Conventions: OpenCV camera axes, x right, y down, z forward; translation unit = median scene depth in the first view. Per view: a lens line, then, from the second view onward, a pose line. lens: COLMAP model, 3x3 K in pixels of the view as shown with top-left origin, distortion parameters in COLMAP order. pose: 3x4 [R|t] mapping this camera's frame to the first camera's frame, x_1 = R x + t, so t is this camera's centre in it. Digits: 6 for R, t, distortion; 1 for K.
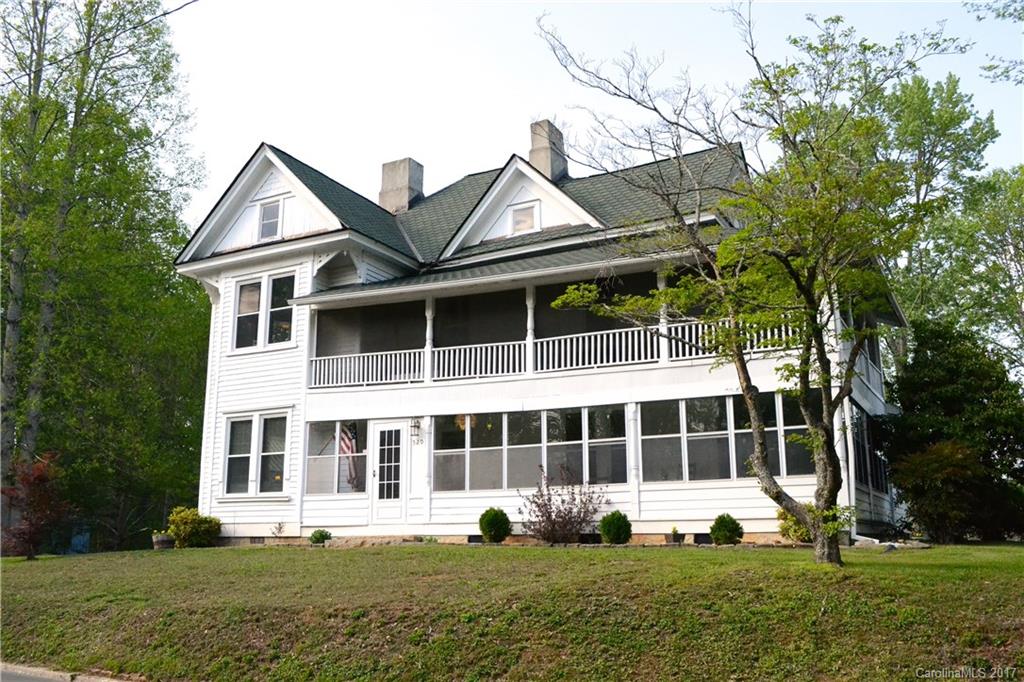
lens RADIAL K [[886.1, 0, 513.7], [0, 886.1, 341.8], [0, 0, 1]] dist [-0.019238, 0.003197]
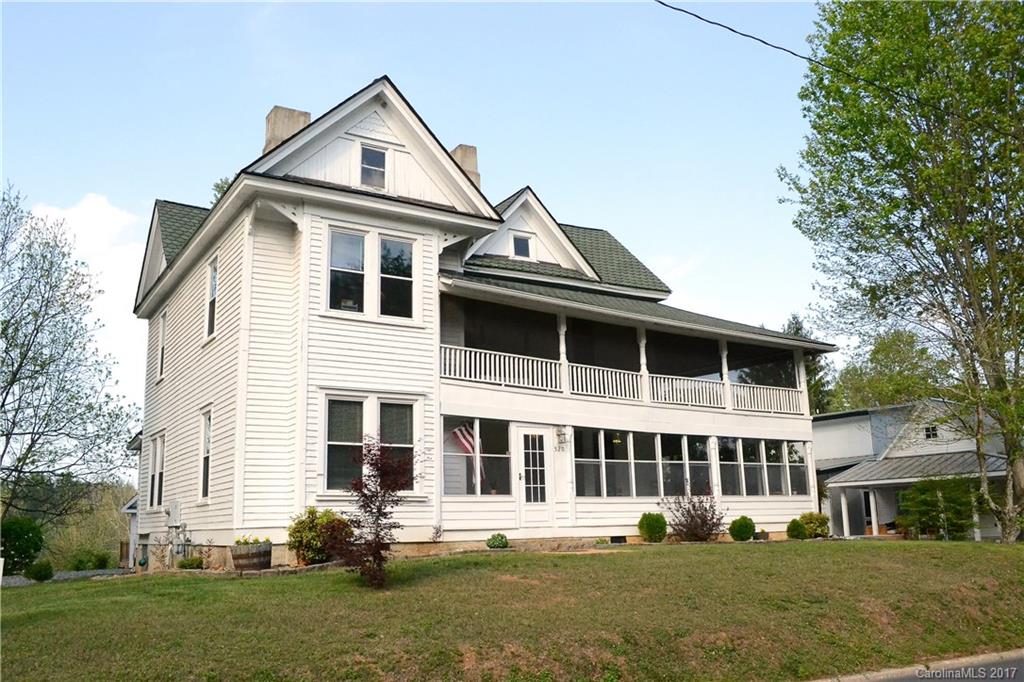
lens RADIAL K [[886.1, 0, 513.6], [0, 886.1, 342.0], [0, 0, 1]] dist [-0.019238, 0.003197]
pose [[0.491171, 0.173968, 0.853514, -1.046340], [-0.173711, 0.979734, -0.099730, 0.101282], [-0.853567, -0.099280, 0.511437, 0.509729]]
